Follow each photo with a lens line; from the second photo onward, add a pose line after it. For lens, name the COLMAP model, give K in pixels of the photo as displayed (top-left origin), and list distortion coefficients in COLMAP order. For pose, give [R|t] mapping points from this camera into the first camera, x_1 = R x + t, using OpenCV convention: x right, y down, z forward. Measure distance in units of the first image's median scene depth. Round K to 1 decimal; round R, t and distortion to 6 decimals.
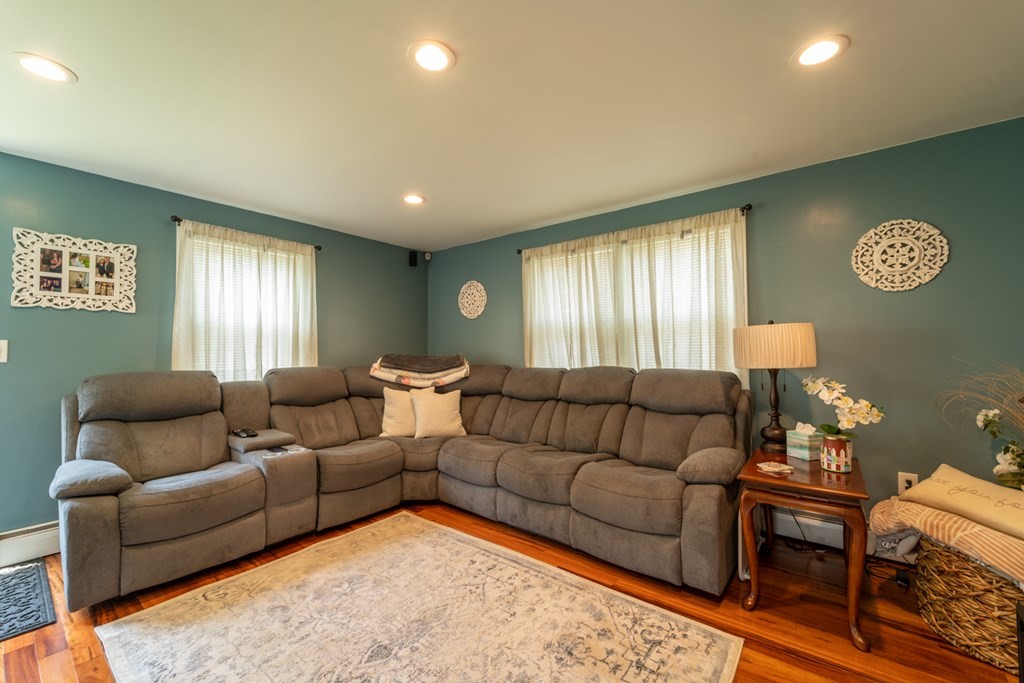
lens RADIAL K [[409.6, 0, 512.2], [0, 409.6, 340.2], [0, 0, 1]] dist [-0.002368, -0.000008]
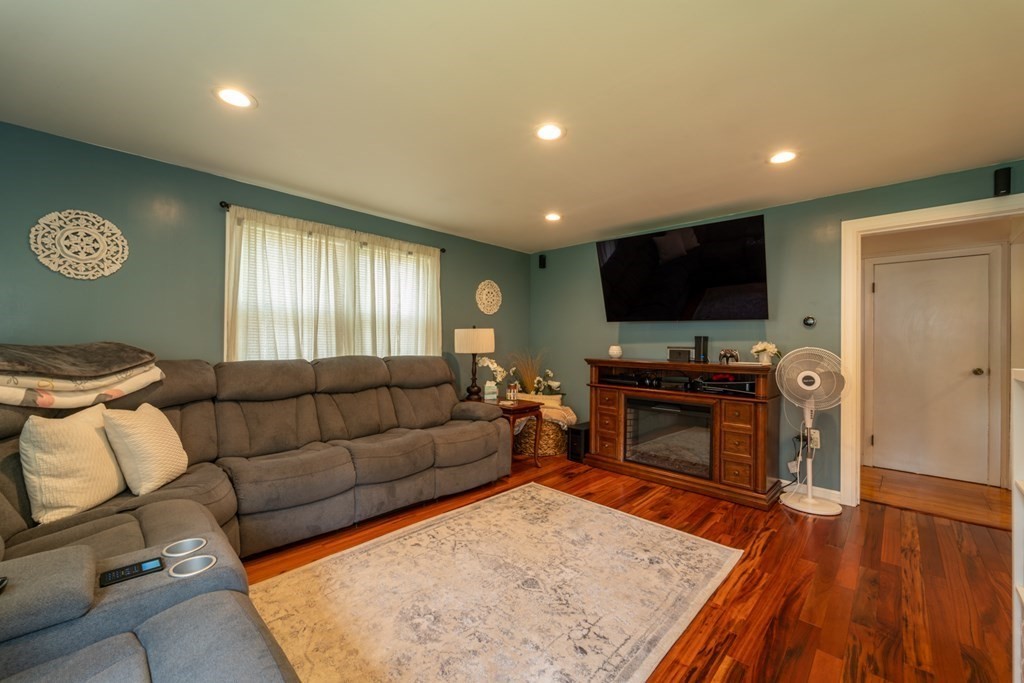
lens RADIAL K [[409.6, 0, 512.3], [0, 409.6, 343.0], [0, 0, 1]] dist [-0.002368, -0.000008]
pose [[0.092294, 0.009308, 0.995688, -1.014293], [-0.033175, 0.999430, -0.006268, 0.029998], [-0.995179, -0.032453, 0.092550, 0.624294]]
